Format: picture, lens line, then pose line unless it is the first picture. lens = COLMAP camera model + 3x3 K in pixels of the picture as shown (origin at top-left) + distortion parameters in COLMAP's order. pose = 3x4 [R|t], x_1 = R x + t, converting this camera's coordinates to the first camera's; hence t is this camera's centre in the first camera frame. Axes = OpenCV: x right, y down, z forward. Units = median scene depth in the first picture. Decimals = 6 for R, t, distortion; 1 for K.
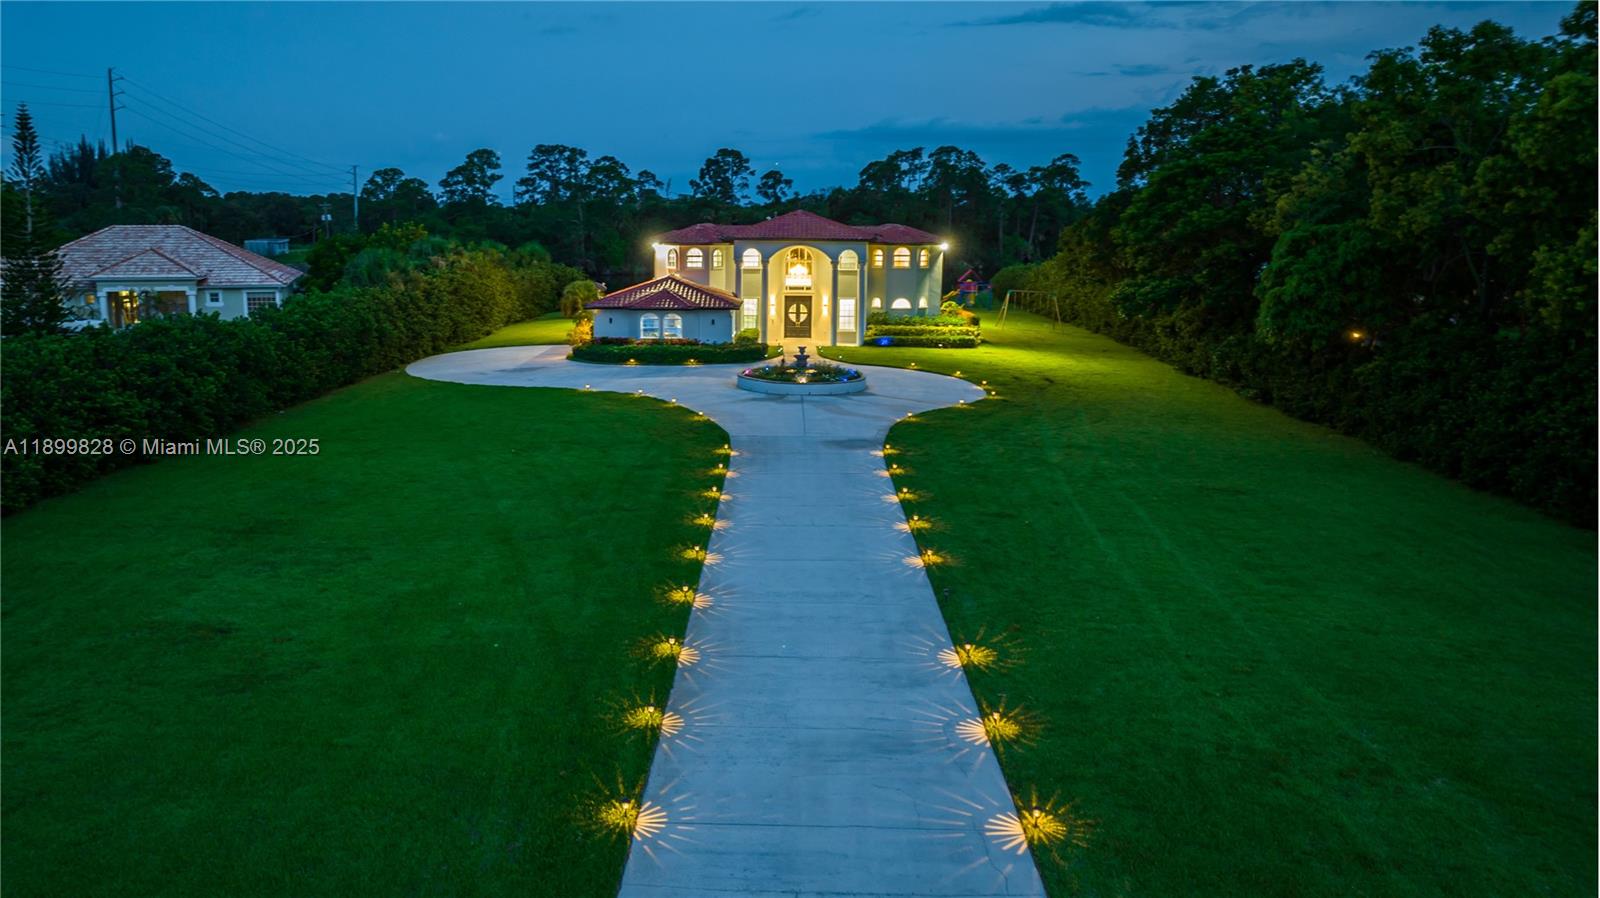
lens RADIAL K [[1233.6, 0, 719.9], [0, 1233.6, 442.6], [0, 0, 1]] dist [-0.022720, 0.004021]
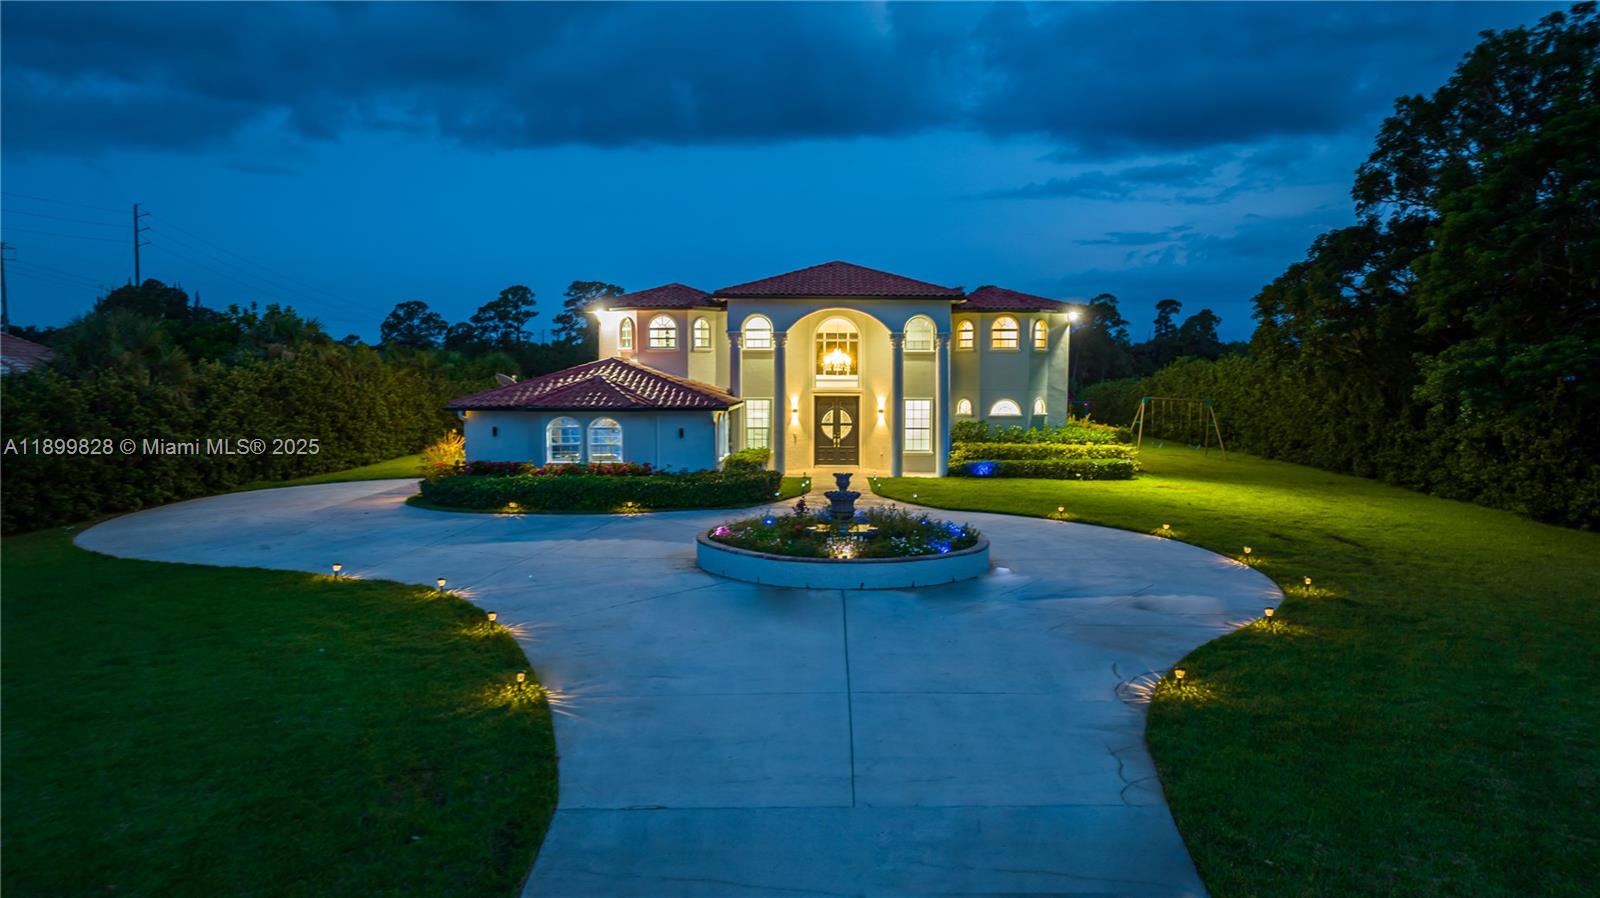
lens RADIAL K [[1124.3, 0, 800.0], [0, 1124.3, 449.0], [0, 0, 1]] dist [-0.018066, -0.001325]
pose [[0.999651, -0.004128, 0.026108, 0.028455], [0.007000, 0.993804, -0.110926, -0.029045], [-0.025488, 0.111070, 0.993486, 0.416322]]
